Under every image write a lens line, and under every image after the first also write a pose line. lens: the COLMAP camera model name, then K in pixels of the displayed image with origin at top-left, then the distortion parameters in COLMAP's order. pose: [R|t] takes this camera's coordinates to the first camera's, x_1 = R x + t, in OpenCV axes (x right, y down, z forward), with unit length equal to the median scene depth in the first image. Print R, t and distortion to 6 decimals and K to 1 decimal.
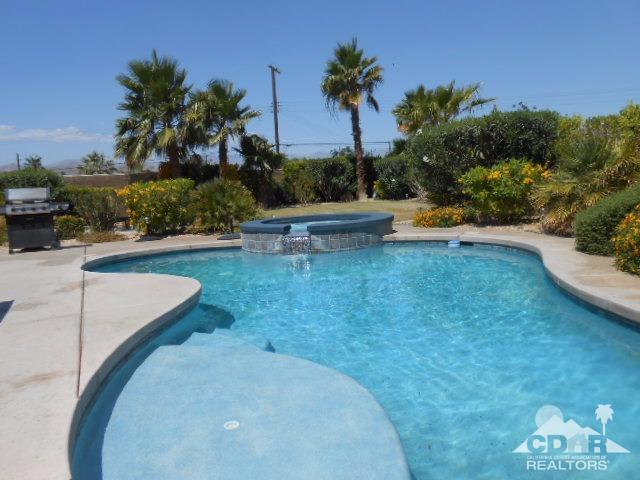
lens RADIAL K [[496.9, 0, 320.8], [0, 496.9, 238.0], [0, 0, 1]] dist [0.004452, 0.003384]
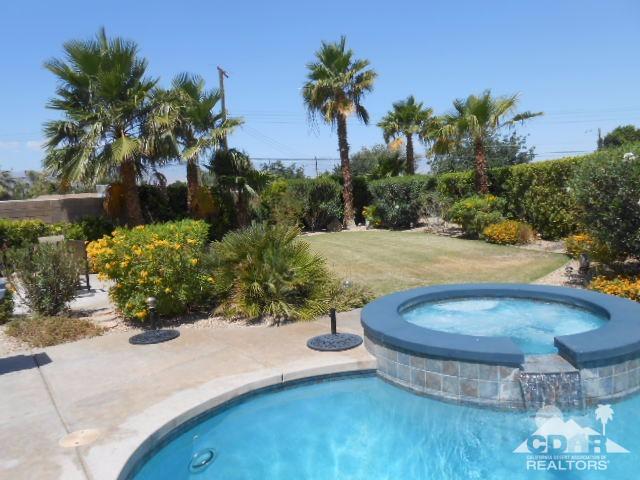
lens RADIAL K [[496.9, 0, 321.9], [0, 496.9, 238.8], [0, 0, 1]] dist [0.004452, 0.003384]
pose [[0.984180, -0.007878, 0.176995, -0.157790], [0.012135, 0.999662, -0.022980, -0.055783], [-0.176754, 0.024764, 0.983943, 0.253996]]
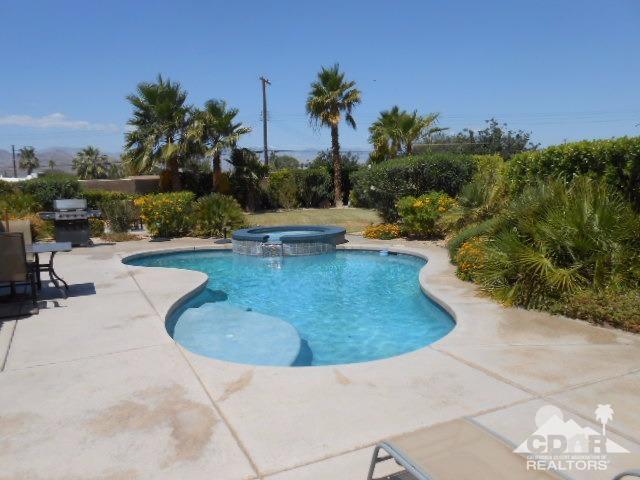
lens RADIAL K [[496.9, 0, 319.4], [0, 496.9, 241.9], [0, 0, 1]] dist [0.004452, 0.003384]
pose [[0.999213, 0.032491, 0.022745, 0.022897], [-0.032799, 0.999373, 0.013313, -0.014527], [-0.022299, -0.014049, 0.999653, -0.177854]]
